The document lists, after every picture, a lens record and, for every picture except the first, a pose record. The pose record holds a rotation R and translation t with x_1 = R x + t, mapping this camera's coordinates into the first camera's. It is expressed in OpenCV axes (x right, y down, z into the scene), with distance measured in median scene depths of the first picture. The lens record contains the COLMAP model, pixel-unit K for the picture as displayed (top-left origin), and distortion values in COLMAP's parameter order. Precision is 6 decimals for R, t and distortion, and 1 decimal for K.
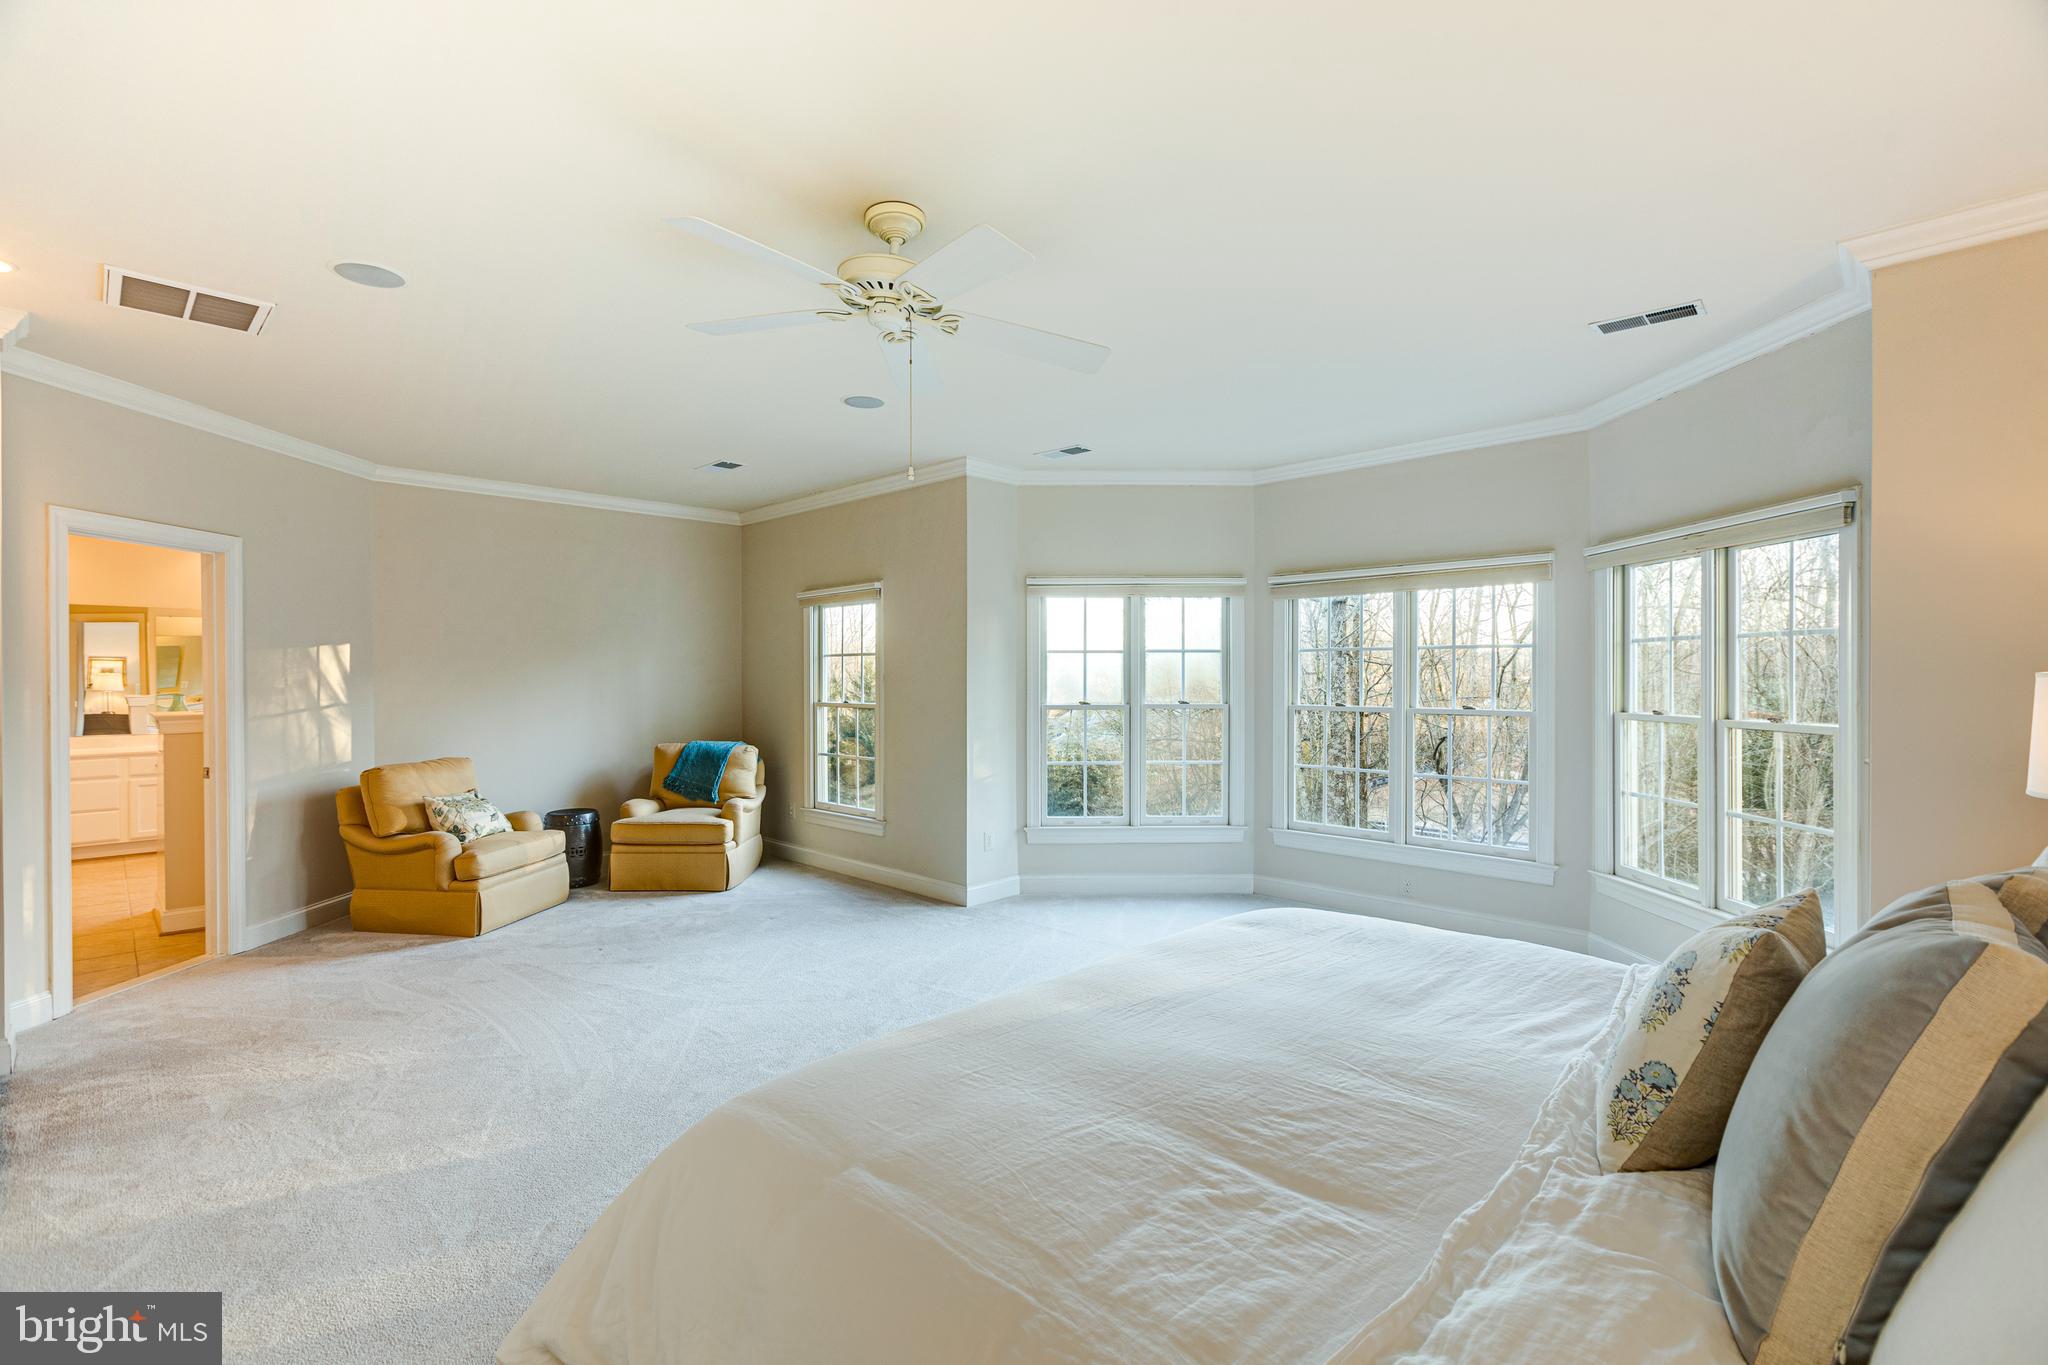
lens RADIAL K [[903.7, 0, 1032.0], [0, 903.7, 678.5], [0, 0, 1]] dist [0.000770, 0.001051]
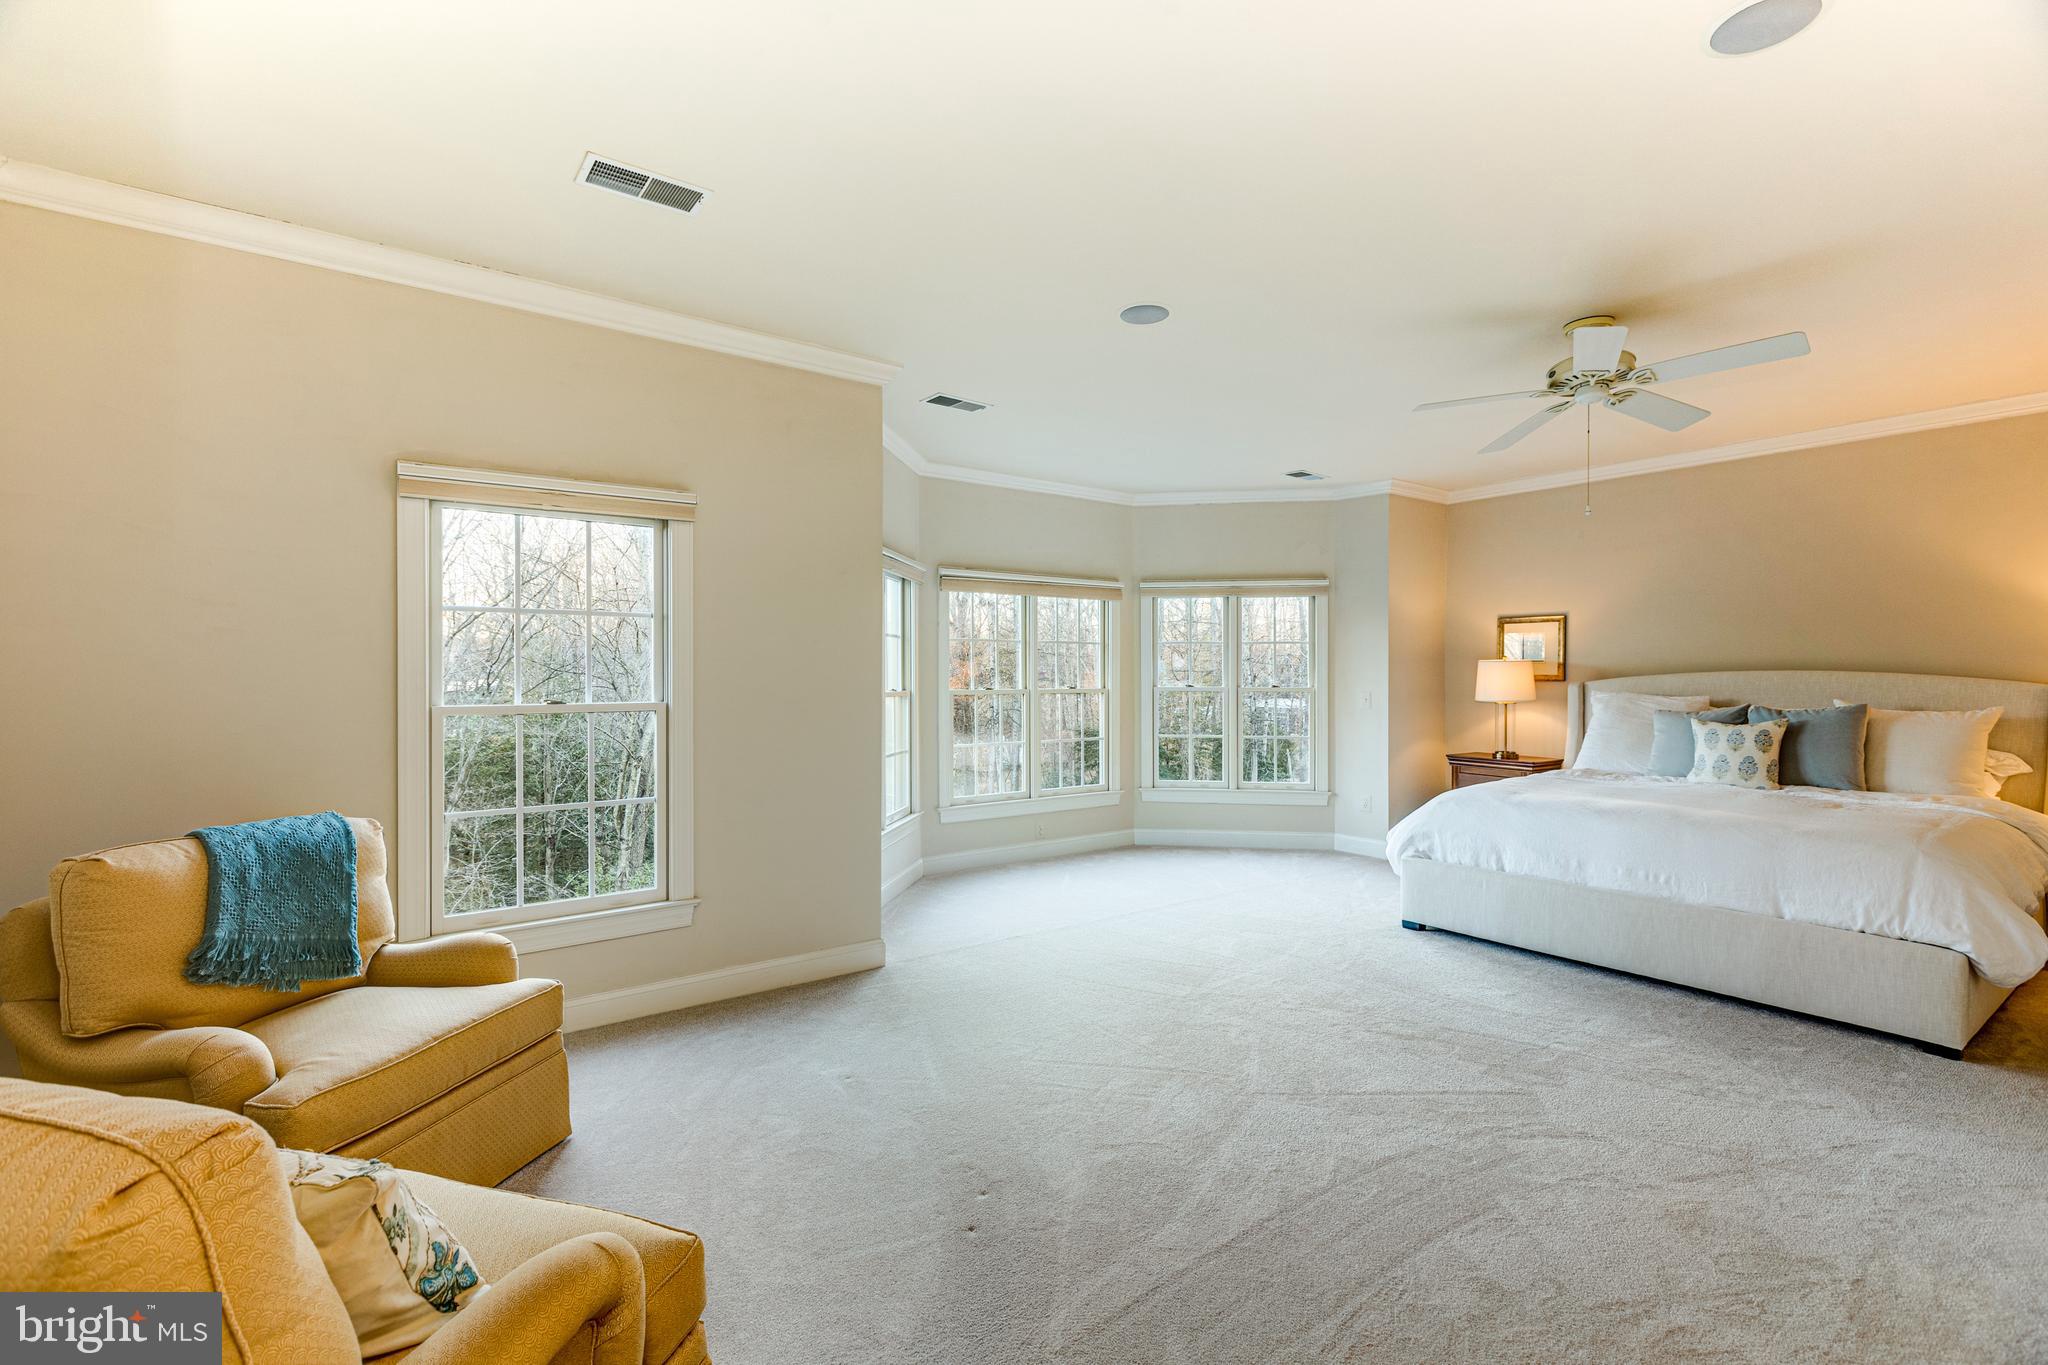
lens RADIAL K [[903.7, 0, 1032.0], [0, 903.7, 678.5], [0, 0, 1]] dist [0.000770, 0.001051]
pose [[0.233047, -0.011435, 0.972398, -0.959466], [0.002652, 0.999935, 0.011123, 0.002095], [-0.972462, -0.000013, 0.233062, 0.855933]]
